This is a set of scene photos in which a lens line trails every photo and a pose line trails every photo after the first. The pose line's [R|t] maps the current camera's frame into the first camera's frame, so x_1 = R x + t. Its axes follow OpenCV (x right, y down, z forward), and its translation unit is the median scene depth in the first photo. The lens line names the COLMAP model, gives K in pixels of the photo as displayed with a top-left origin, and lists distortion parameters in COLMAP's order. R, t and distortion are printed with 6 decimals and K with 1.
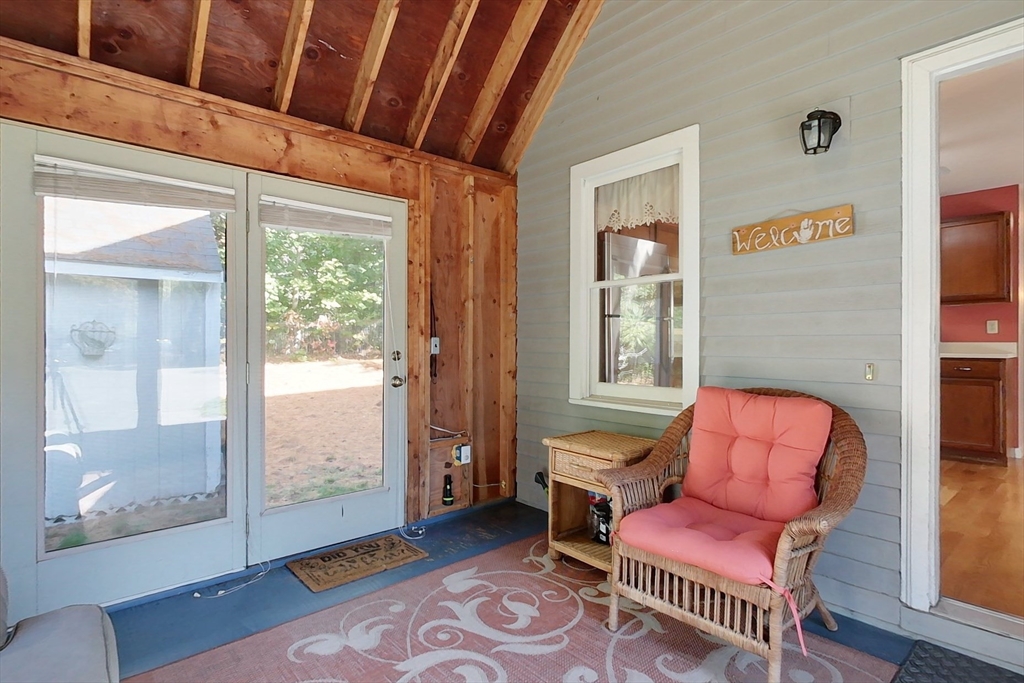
lens RADIAL K [[520.0, 0, 512.5], [0, 520.0, 342.8], [0, 0, 1]] dist [-0.001775, 0.002277]
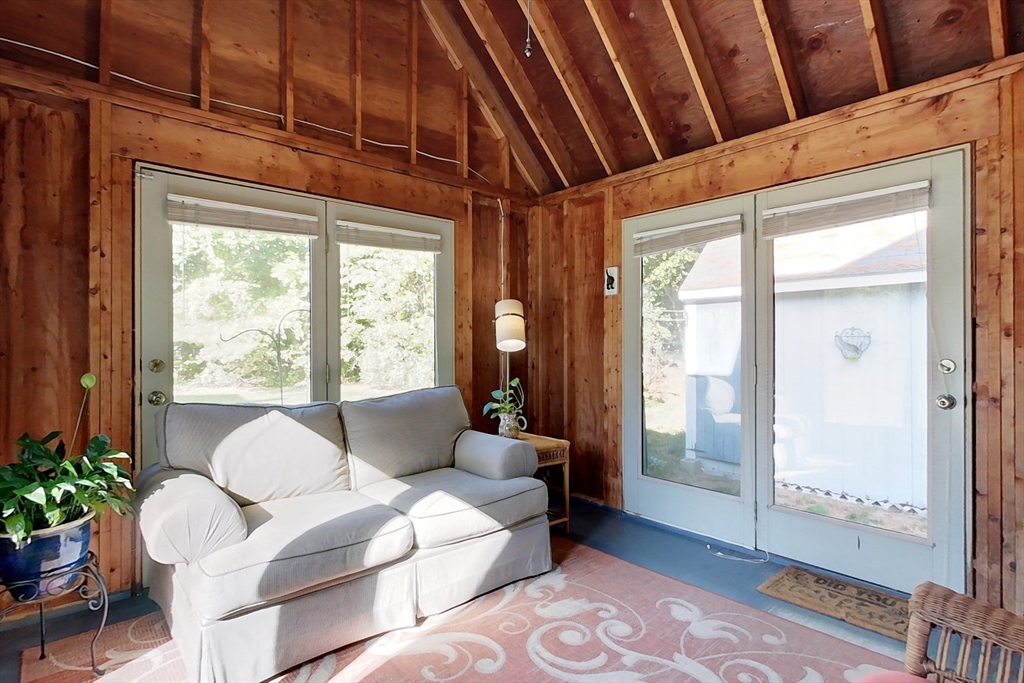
lens RADIAL K [[520.0, 0, 512.6], [0, 520.0, 342.0], [0, 0, 1]] dist [-0.001775, 0.002277]
pose [[0.011342, -0.005131, -0.999923, 0.550673], [-0.003979, 0.999979, -0.005176, -0.002806], [0.999928, 0.004038, 0.011322, 0.430532]]
